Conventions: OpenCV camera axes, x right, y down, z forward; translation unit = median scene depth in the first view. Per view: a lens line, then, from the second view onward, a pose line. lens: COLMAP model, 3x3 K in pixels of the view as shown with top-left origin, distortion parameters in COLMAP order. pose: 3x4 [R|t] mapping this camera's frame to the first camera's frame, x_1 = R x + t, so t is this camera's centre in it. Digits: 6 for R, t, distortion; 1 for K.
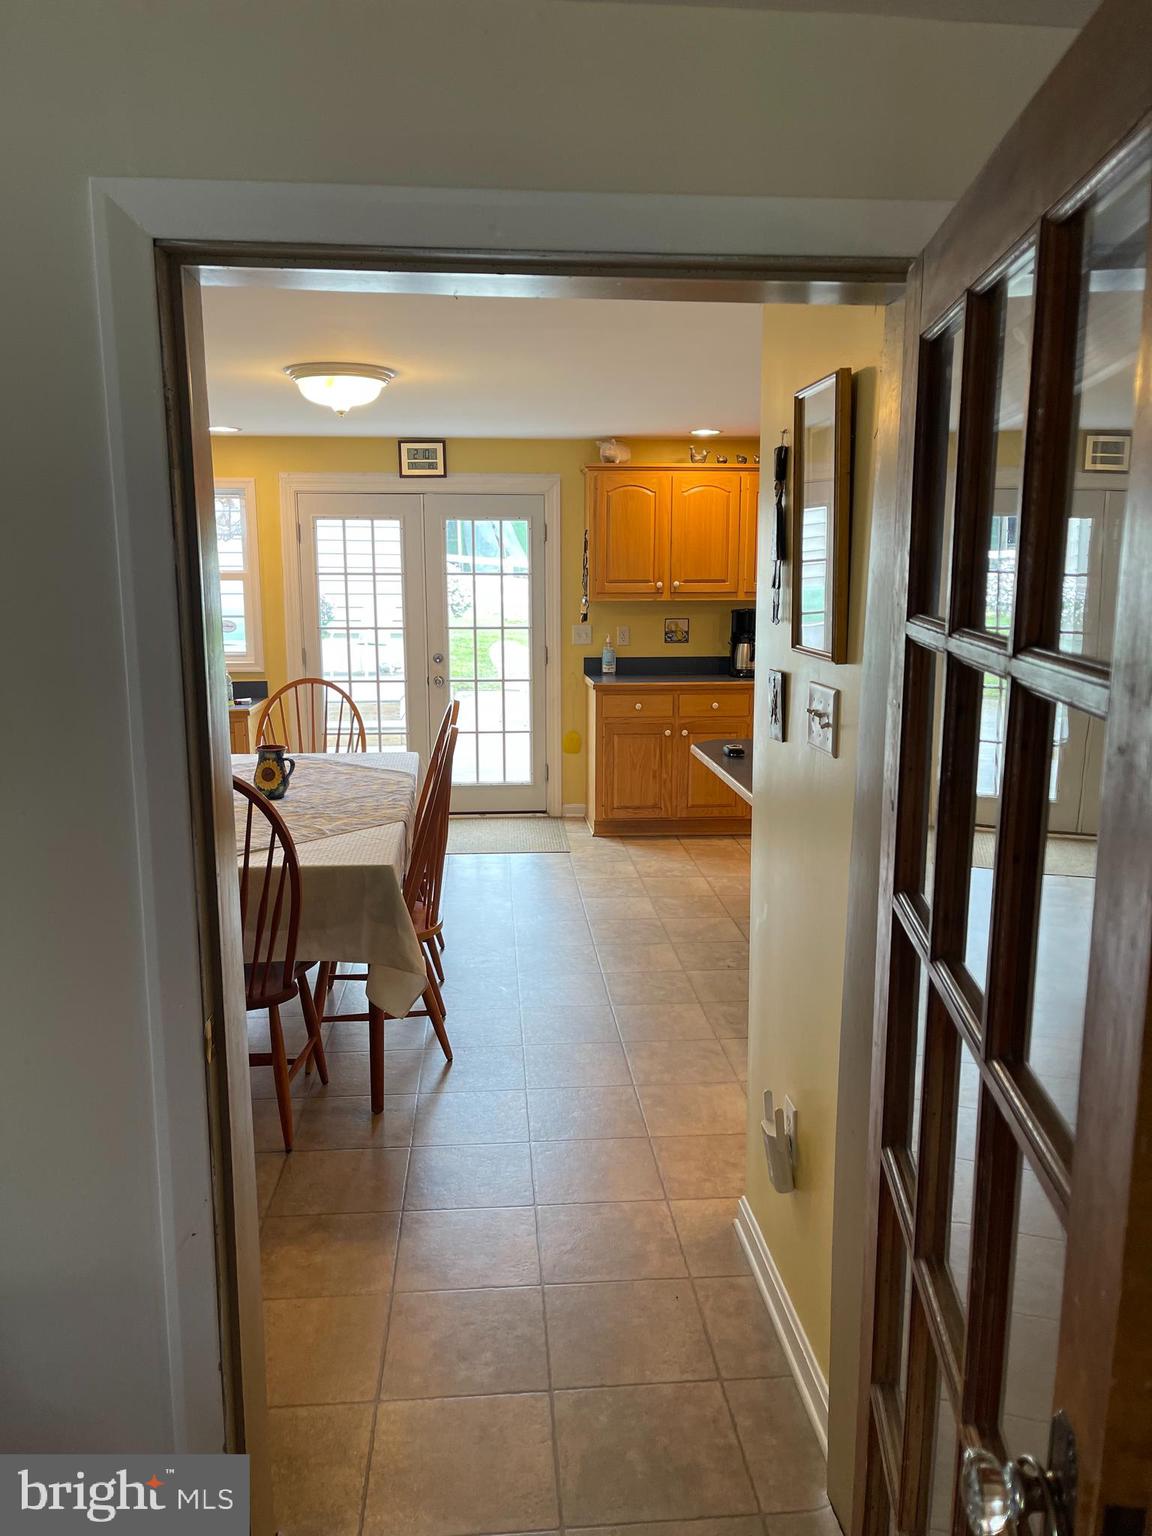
lens RADIAL K [[1169.0, 0, 570.8], [0, 1169.0, 796.2], [0, 0, 1]] dist [0.046290, -0.006013]
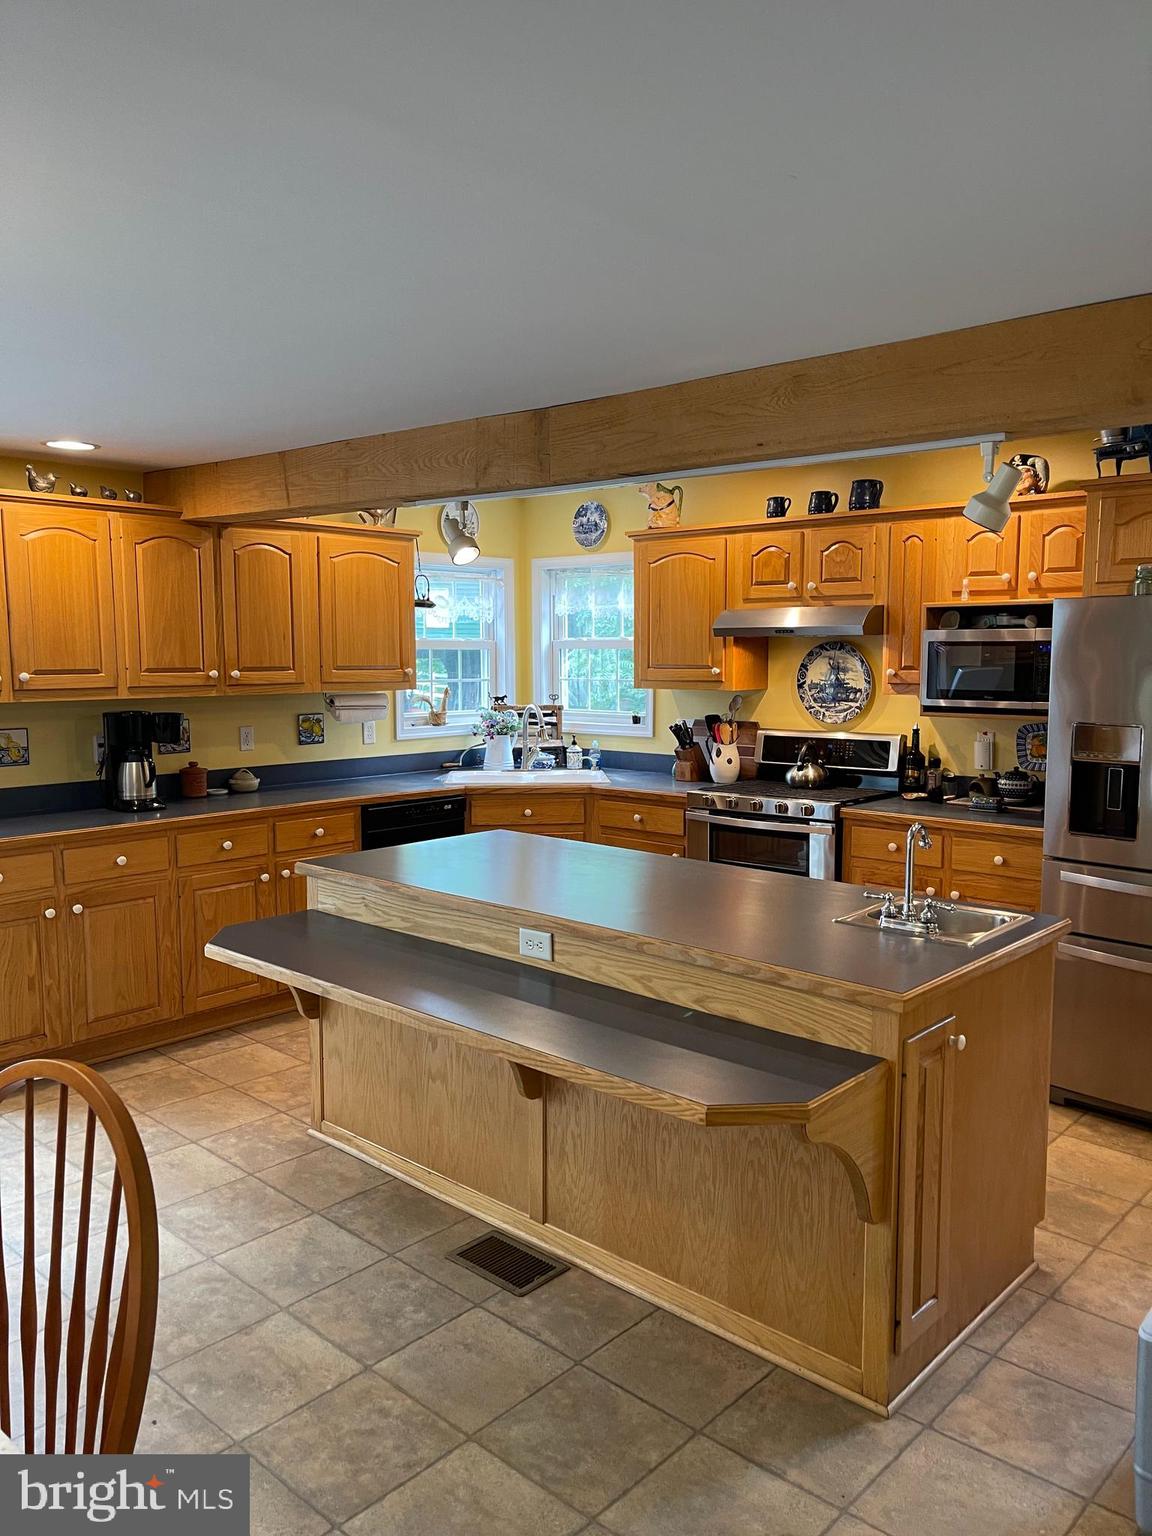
lens RADIAL K [[1169.0, 0, 575.0], [0, 1169.0, 782.2], [0, 0, 1]] dist [0.046290, -0.006013]
pose [[0.725644, -0.080208, 0.683380, -0.132689], [0.130264, 0.991236, -0.021978, -0.070160], [-0.675628, 0.104968, 0.729732, 0.330837]]
